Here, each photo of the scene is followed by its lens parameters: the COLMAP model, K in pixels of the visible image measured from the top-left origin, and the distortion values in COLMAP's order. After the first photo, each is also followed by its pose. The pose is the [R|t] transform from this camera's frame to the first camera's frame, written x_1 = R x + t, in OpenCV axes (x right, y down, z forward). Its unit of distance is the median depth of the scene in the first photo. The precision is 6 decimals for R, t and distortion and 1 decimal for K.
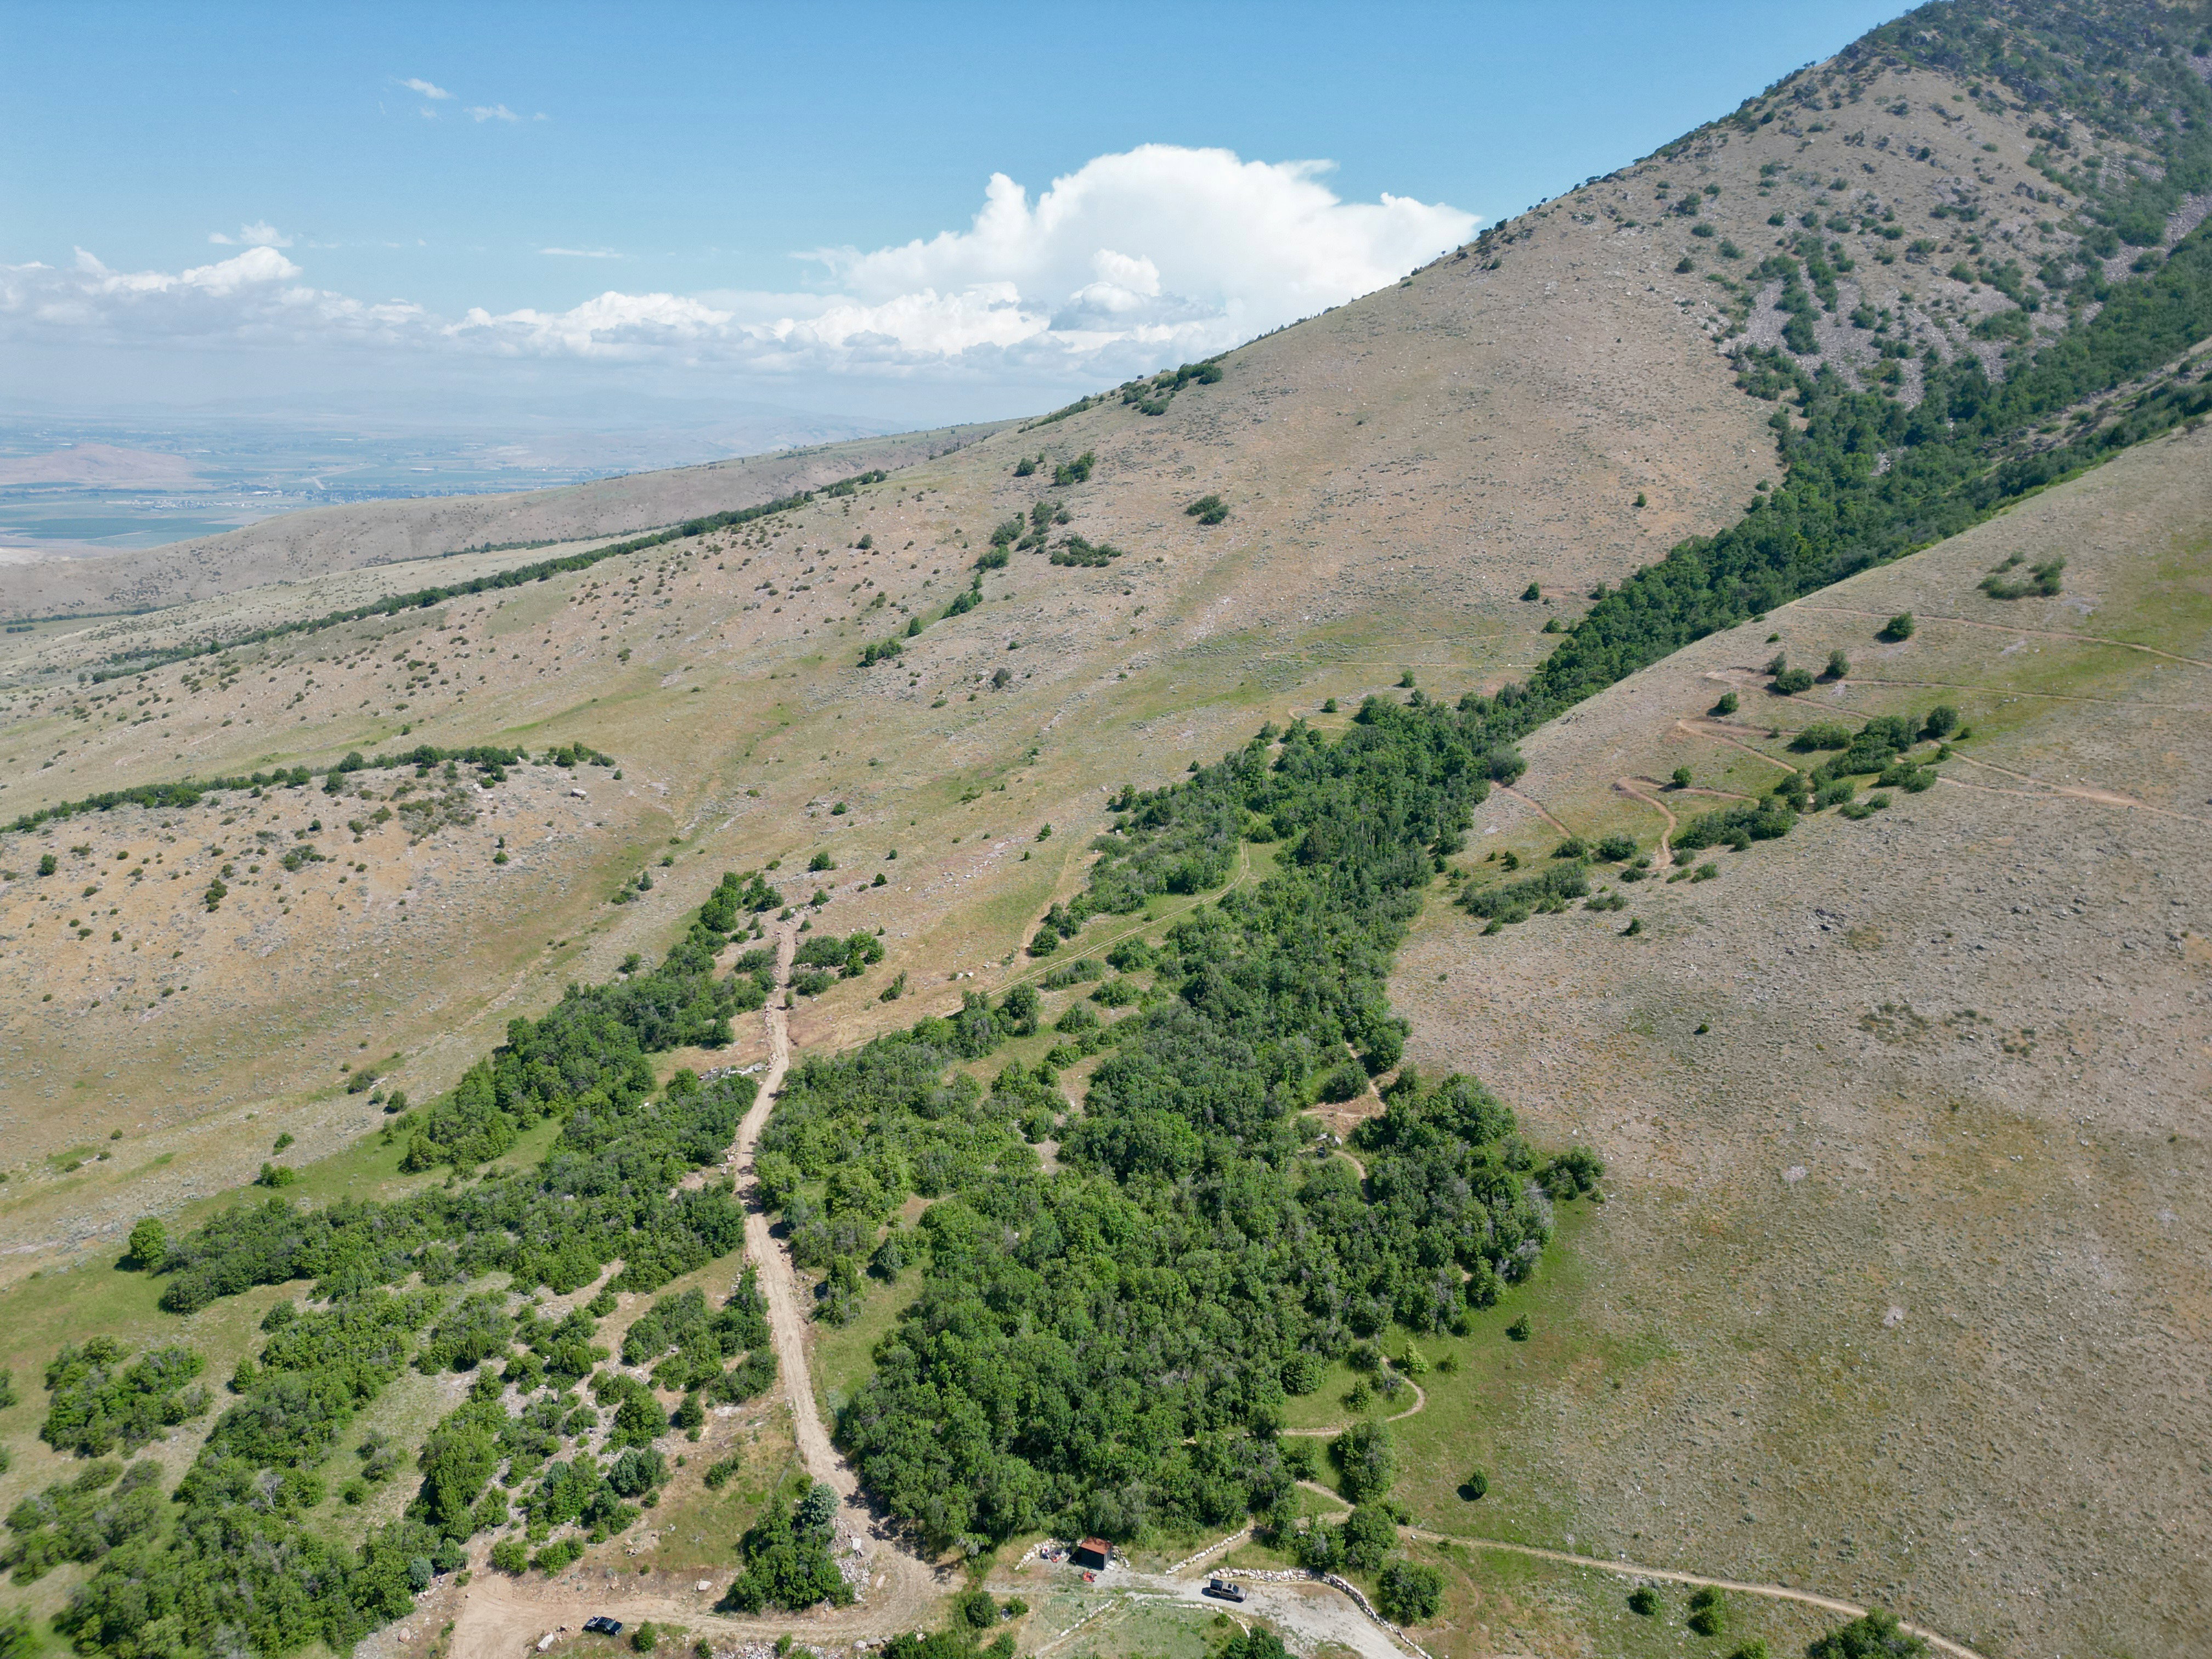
lens RADIAL K [[1557.1, 0, 1109.3], [0, 1557.1, 818.0], [0, 0, 1]] dist [0.092481, -0.077995]
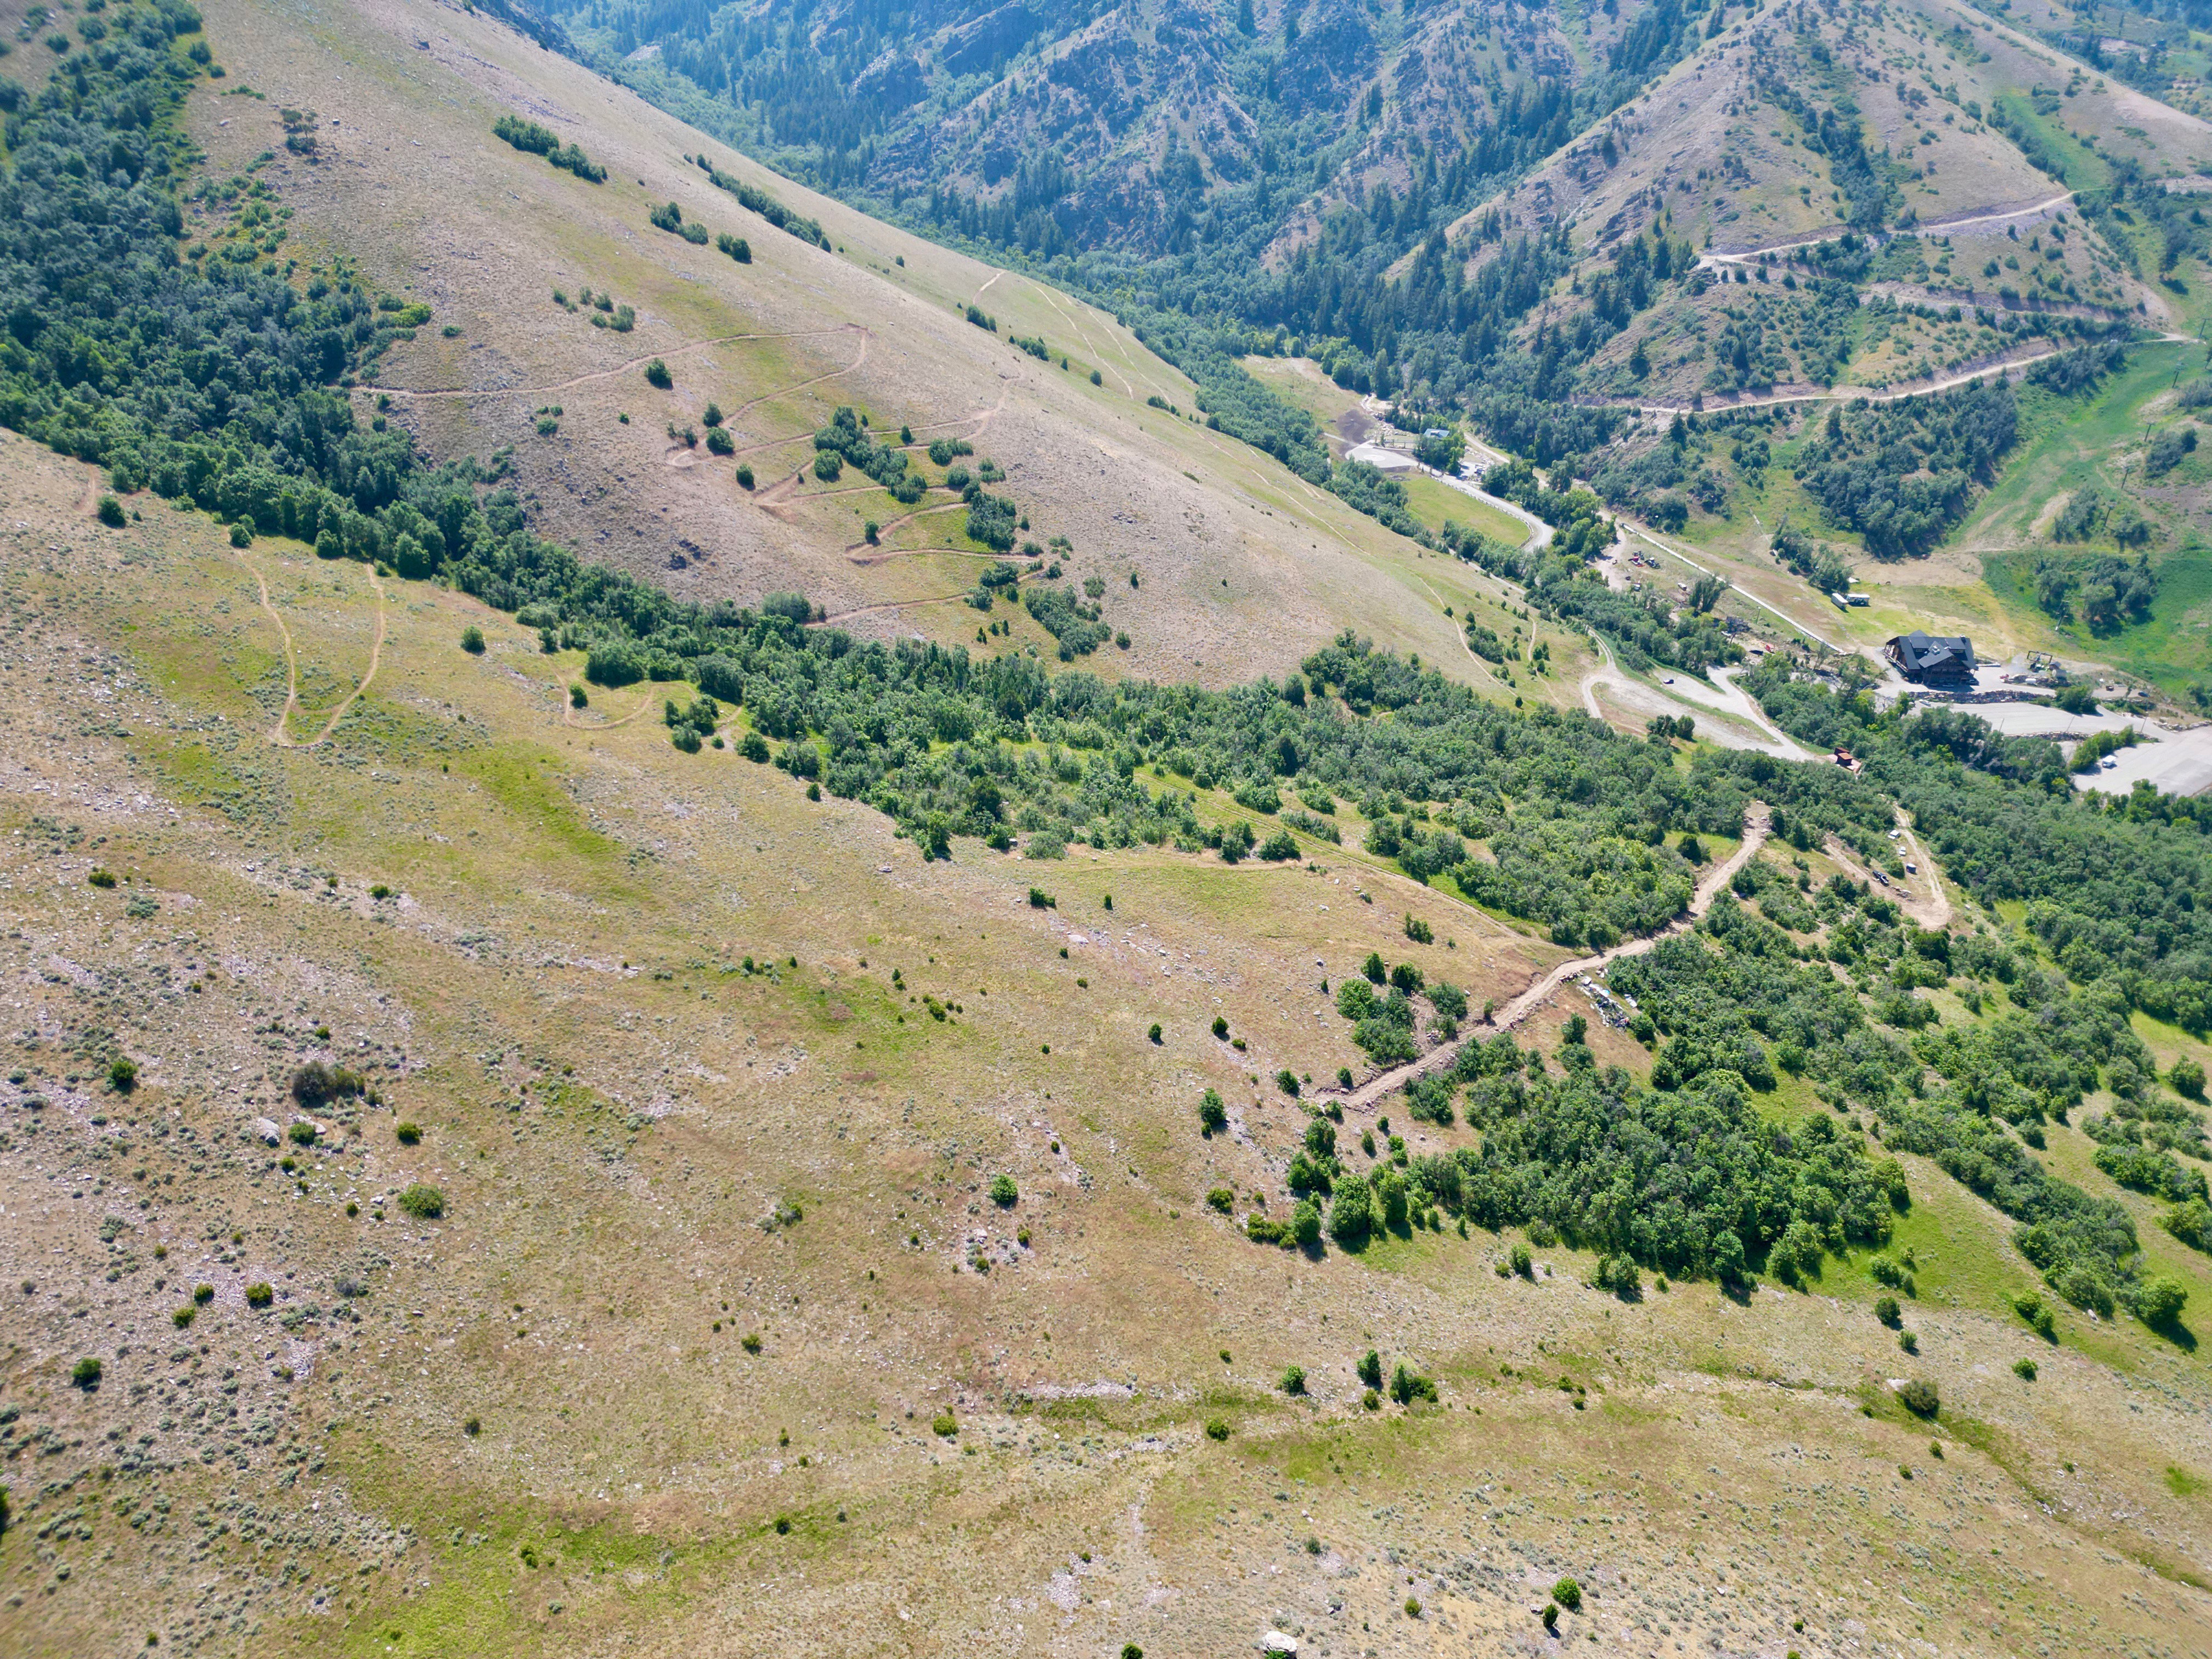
lens RADIAL K [[1557.1, 0, 1109.3], [0, 1557.1, 818.0], [0, 0, 1]] dist [0.092481, -0.077995]
pose [[-0.572502, -0.410847, 0.709539, -0.682312], [0.152761, 0.796792, 0.584626, -0.535173], [-0.805546, 0.443089, -0.393404, 1.501575]]
